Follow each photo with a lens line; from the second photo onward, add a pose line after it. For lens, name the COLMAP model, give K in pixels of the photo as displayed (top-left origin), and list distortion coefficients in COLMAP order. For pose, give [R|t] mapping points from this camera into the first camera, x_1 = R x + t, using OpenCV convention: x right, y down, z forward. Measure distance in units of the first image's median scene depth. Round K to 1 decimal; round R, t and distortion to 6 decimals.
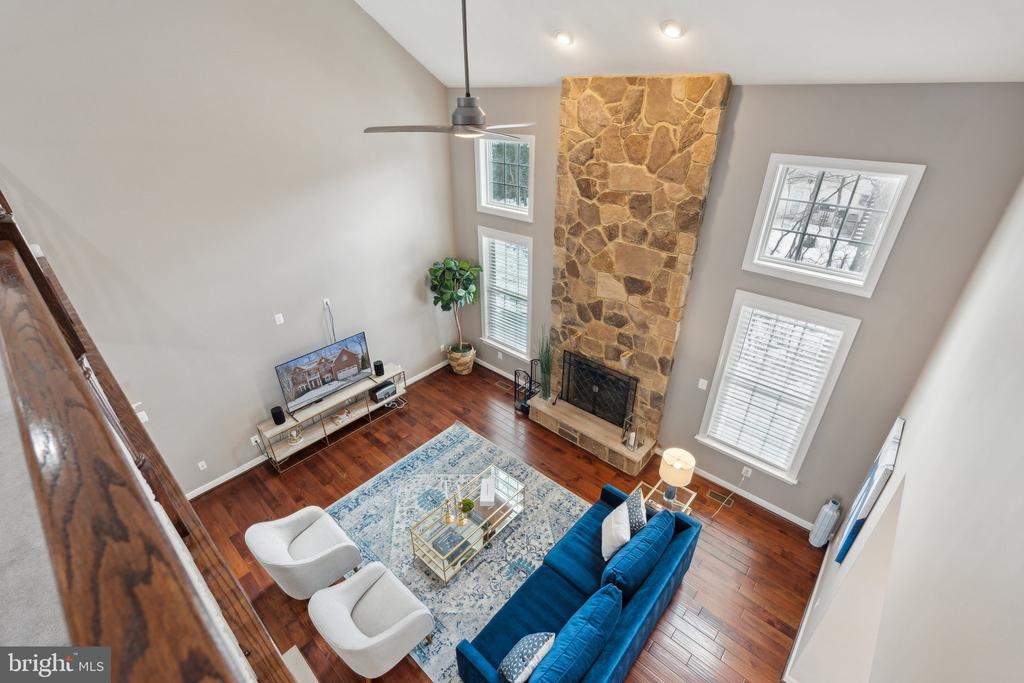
lens RADIAL K [[451.5, 0, 512.5], [0, 451.5, 342.6], [0, 0, 1]] dist [-0.007944, -0.000205]
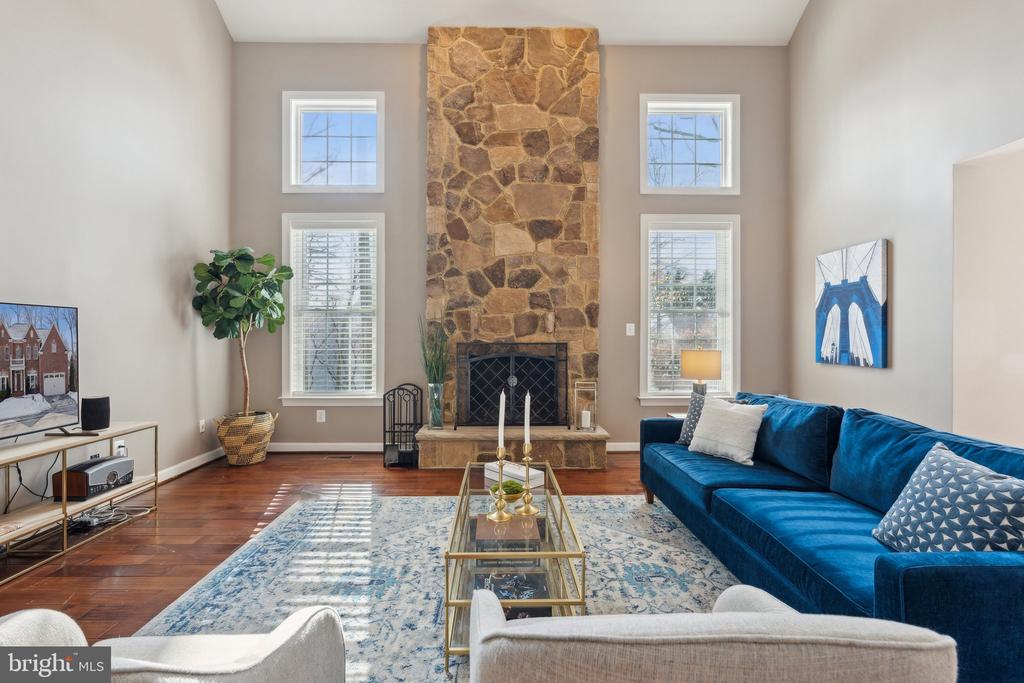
lens RADIAL K [[451.5, 0, 509.2], [0, 451.5, 340.0], [0, 0, 1]] dist [-0.007944, -0.000205]
pose [[0.733616, 0.002362, 0.679560, -0.382204], [0.330117, 0.872838, -0.359411, 0.362283], [-0.593995, 0.488004, 0.639549, 0.579906]]
